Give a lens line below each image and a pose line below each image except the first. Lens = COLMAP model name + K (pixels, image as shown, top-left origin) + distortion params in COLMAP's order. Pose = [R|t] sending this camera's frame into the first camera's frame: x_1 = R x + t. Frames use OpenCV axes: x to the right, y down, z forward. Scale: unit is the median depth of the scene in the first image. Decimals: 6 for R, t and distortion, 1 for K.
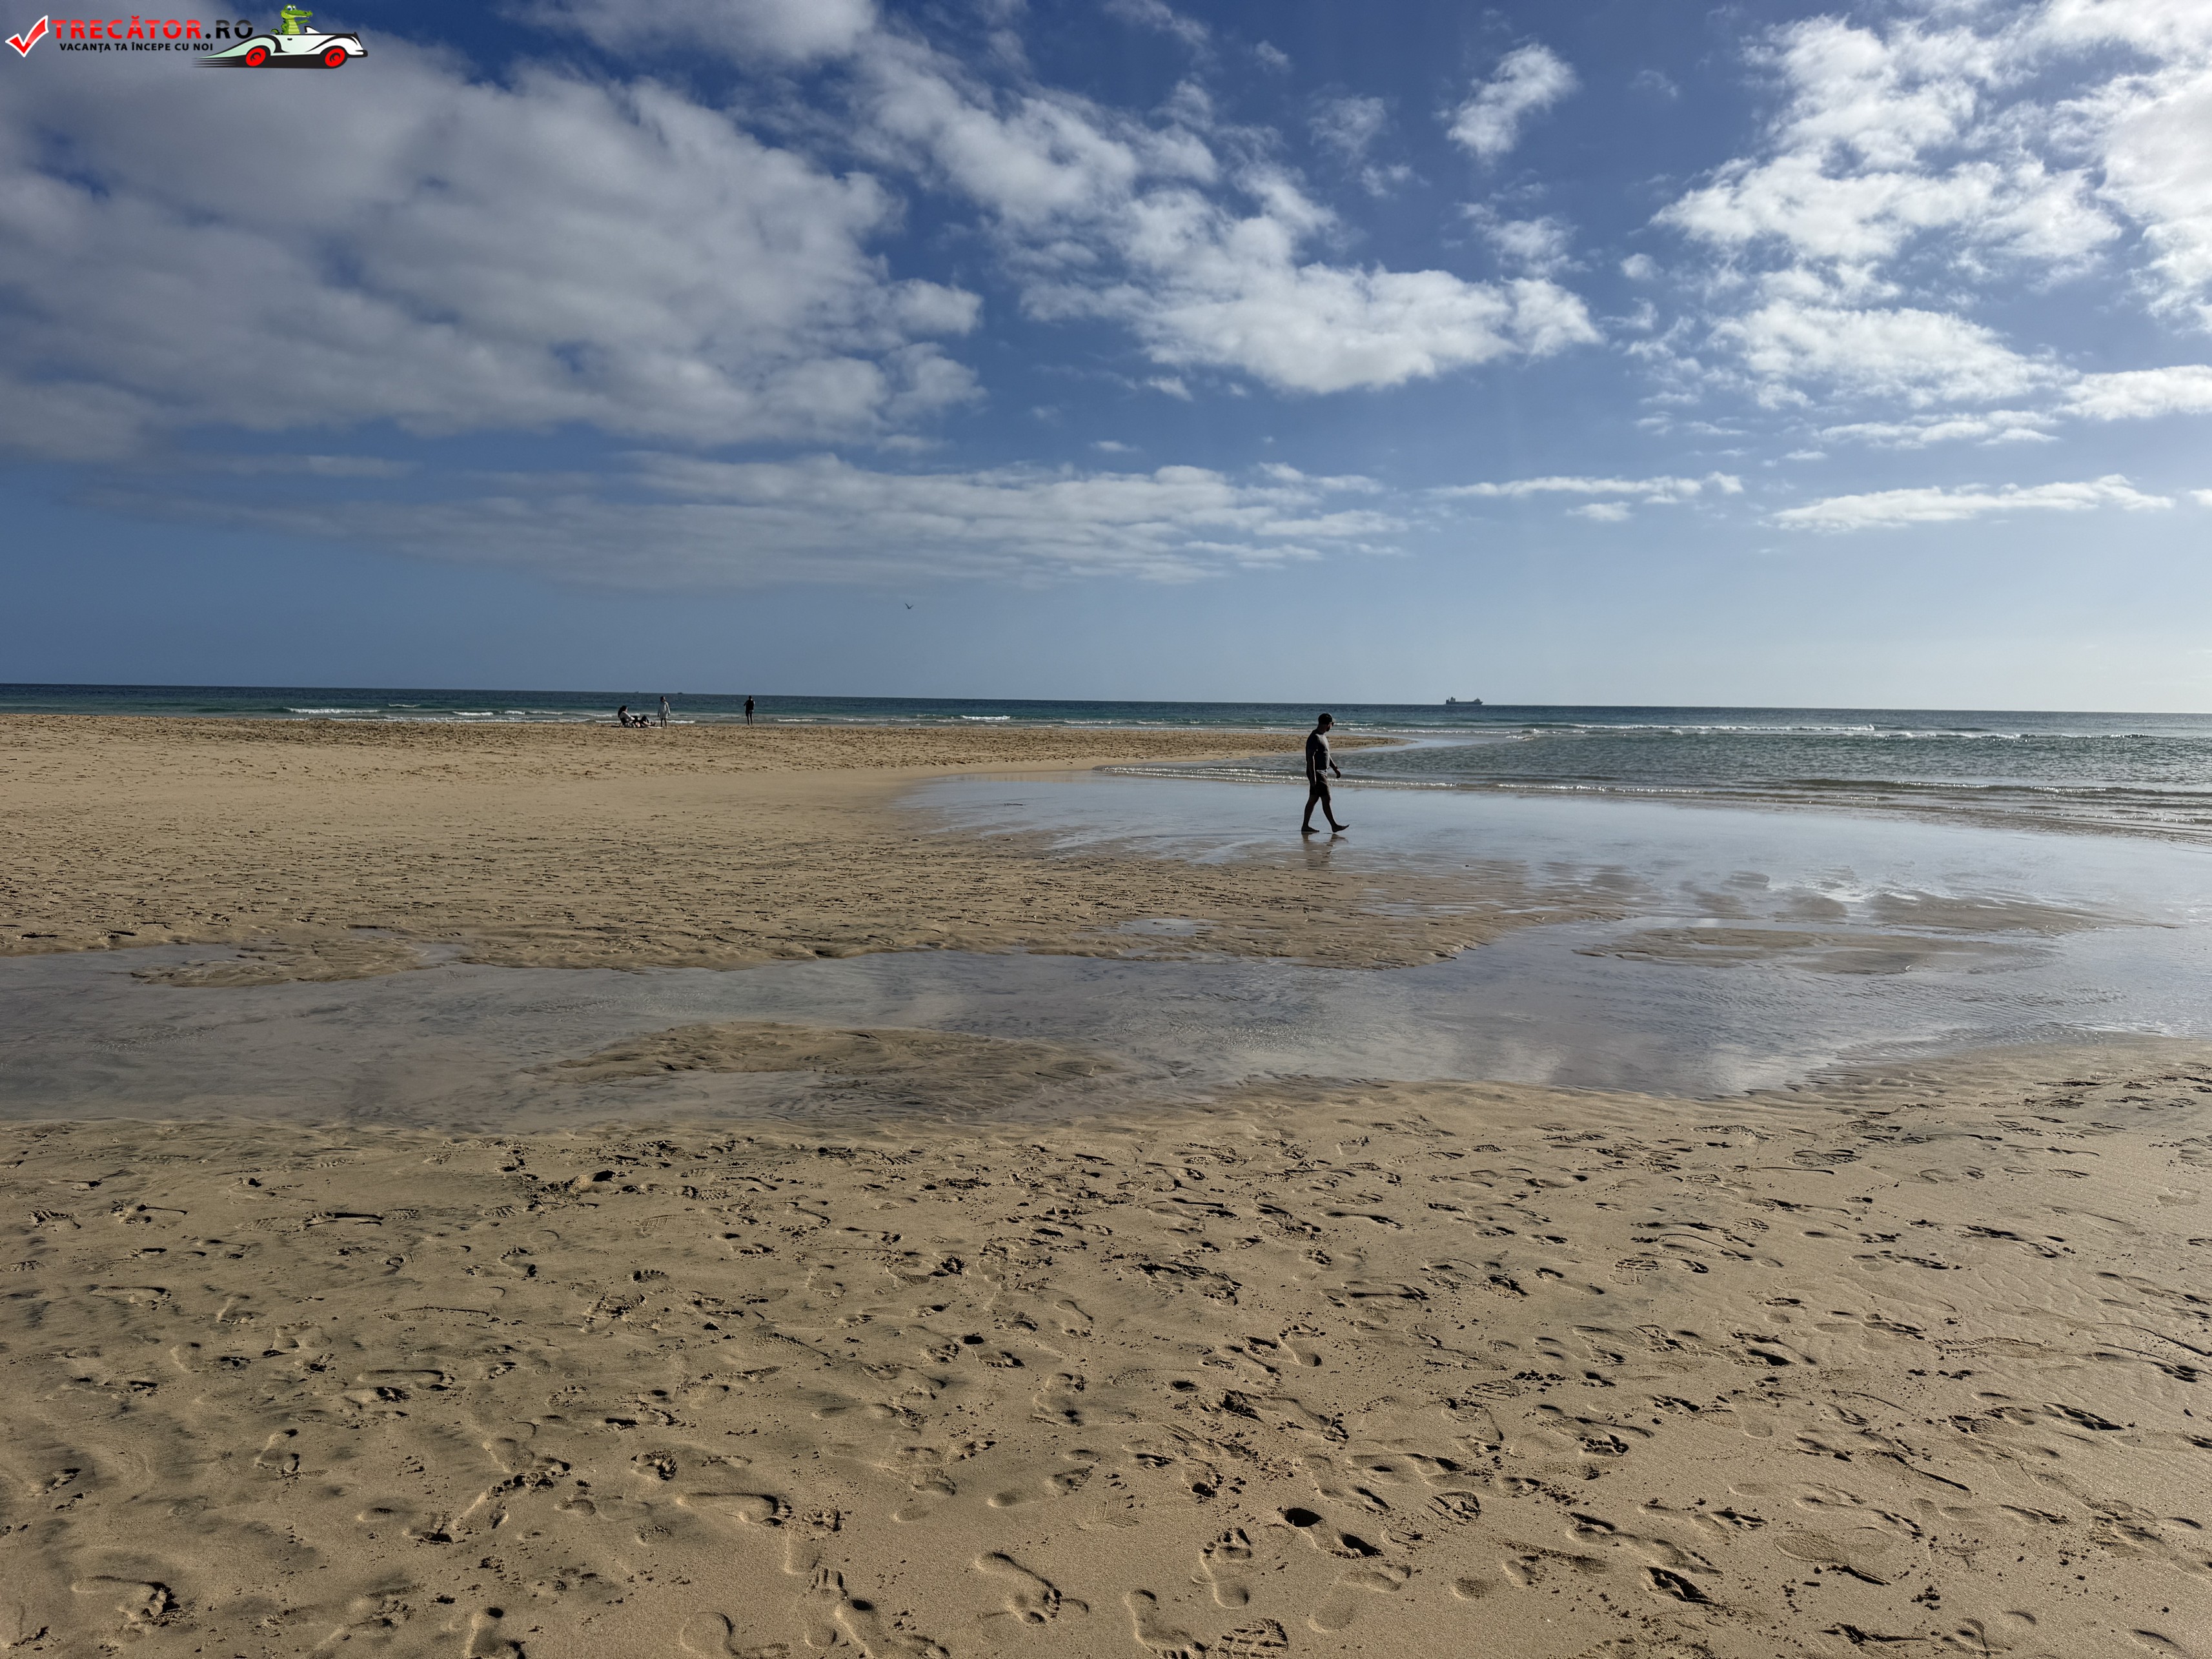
lens RADIAL K [[1543.2, 0, 1106.0], [0, 1543.2, 829.5], [0, 0, 1]] dist [0.026206, -0.033302]
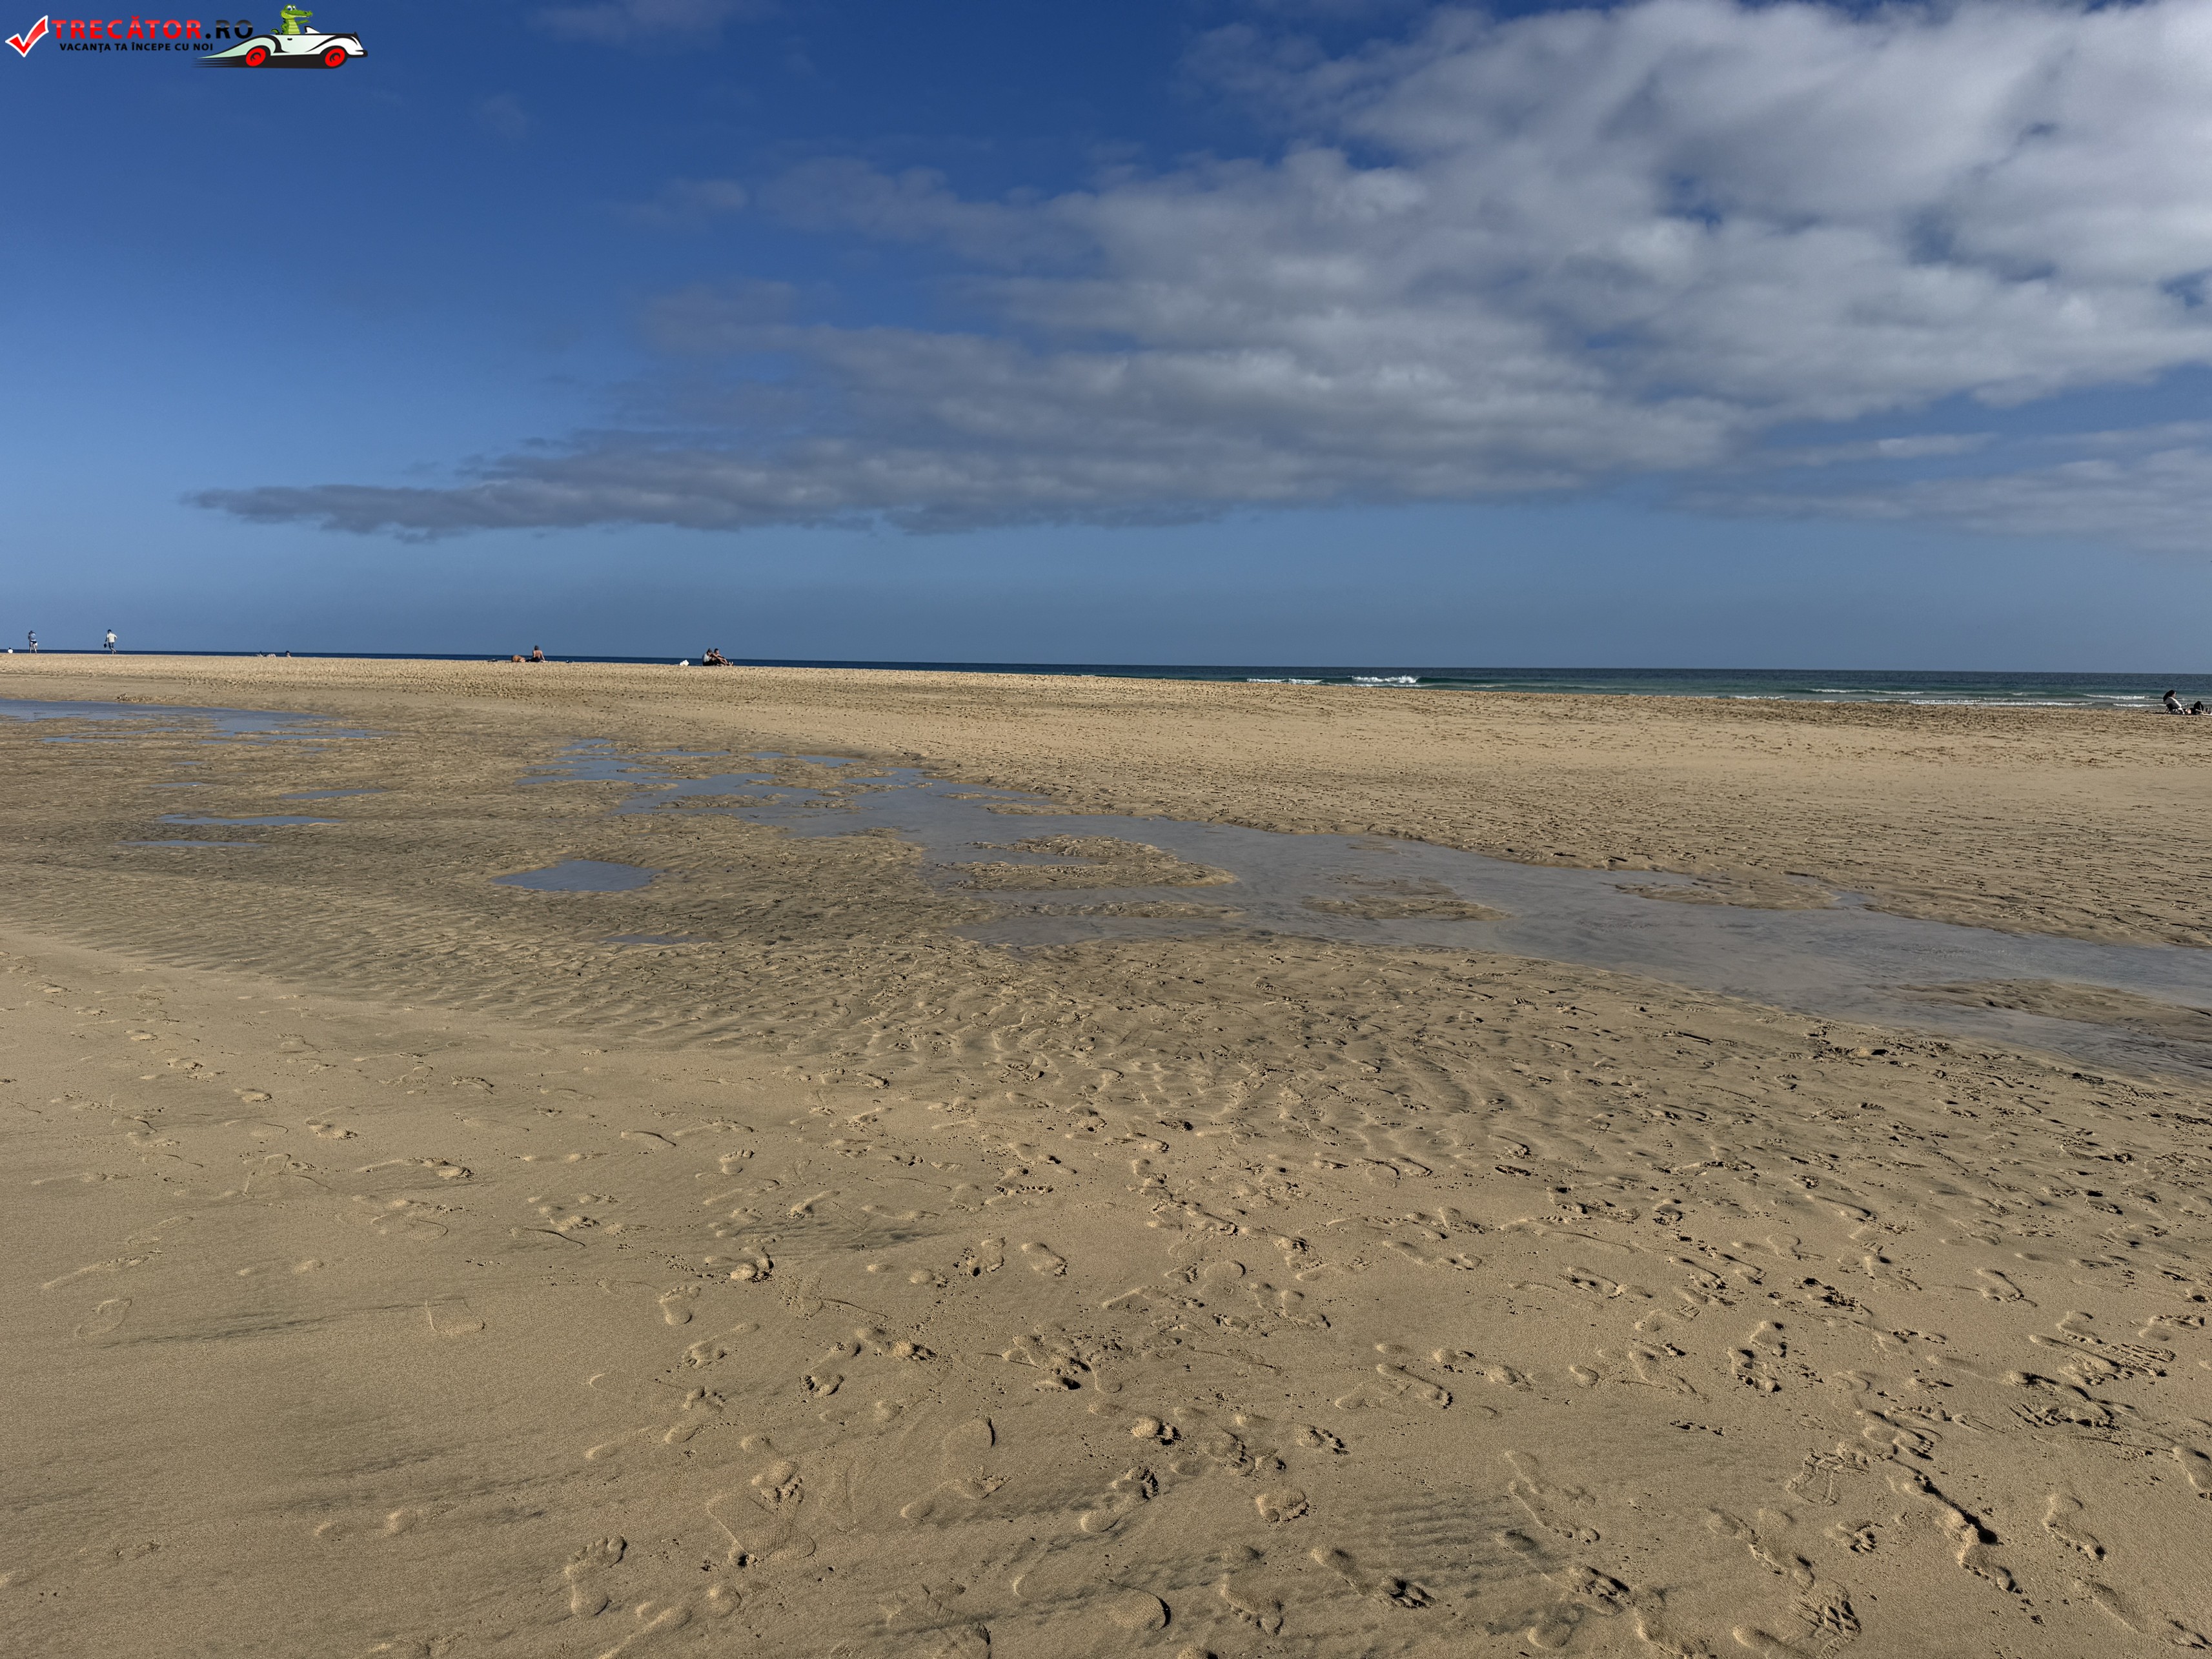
lens RADIAL K [[1552.6, 0, 1117.5], [0, 1552.6, 828.5], [0, 0, 1]] dist [0.185561, -0.317192]
pose [[0.610650, 0.077692, -0.788080, 0.161167], [-0.070825, 0.996546, 0.043364, 0.010798], [0.788727, 0.029335, 0.614043, -0.167798]]
